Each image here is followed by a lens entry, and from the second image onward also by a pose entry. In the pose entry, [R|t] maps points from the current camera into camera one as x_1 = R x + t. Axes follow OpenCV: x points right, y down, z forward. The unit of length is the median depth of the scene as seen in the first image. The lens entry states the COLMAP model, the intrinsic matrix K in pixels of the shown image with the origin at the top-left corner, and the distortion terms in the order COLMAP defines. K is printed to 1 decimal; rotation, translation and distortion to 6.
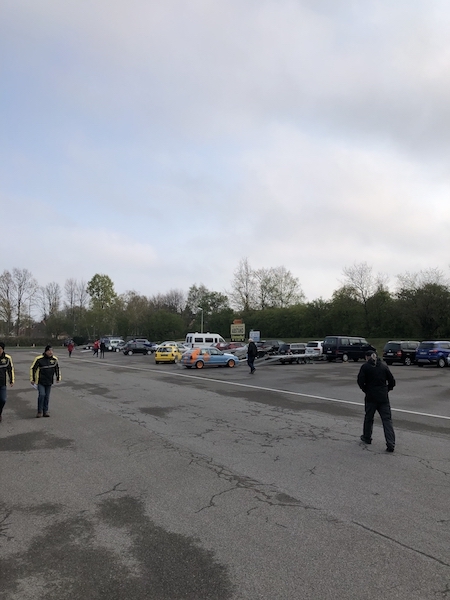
lens RADIAL K [[485.8, 0, 224.8], [0, 485.8, 295.0], [0, 0, 1]] dist [0.059073, -0.070304]
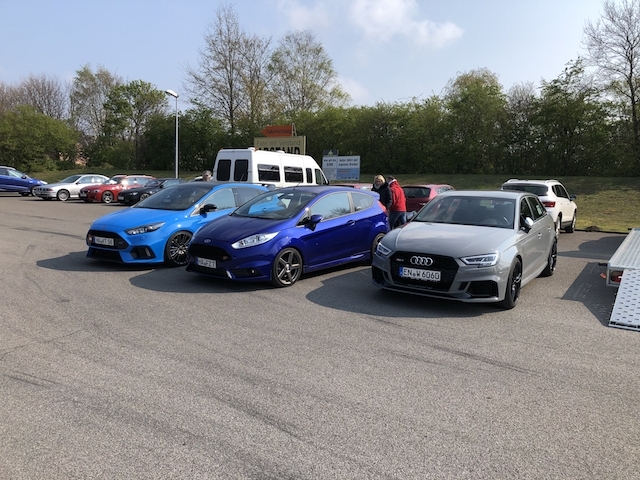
lens RADIAL K [[518.2, 0, 326.0], [0, 518.2, 242.5], [0, 0, 1]] dist [0.059073, -0.070304]
pose [[0.904799, -0.030419, 0.424751, -0.503763], [-0.063534, 0.976638, 0.205283, 0.214616], [-0.421072, -0.212726, 0.881729, 2.252785]]
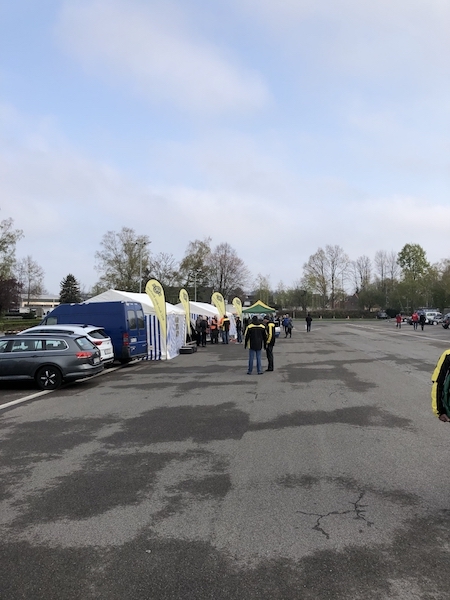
lens RADIAL K [[485.8, 0, 226.9], [0, 485.8, 300.7], [0, 0, 1]] dist [0.059073, -0.070304]
pose [[0.818023, -0.017926, -0.574907, -0.002792], [0.056963, 0.997125, 0.049960, 0.000045], [0.572358, -0.073616, 0.816692, 0.002531]]
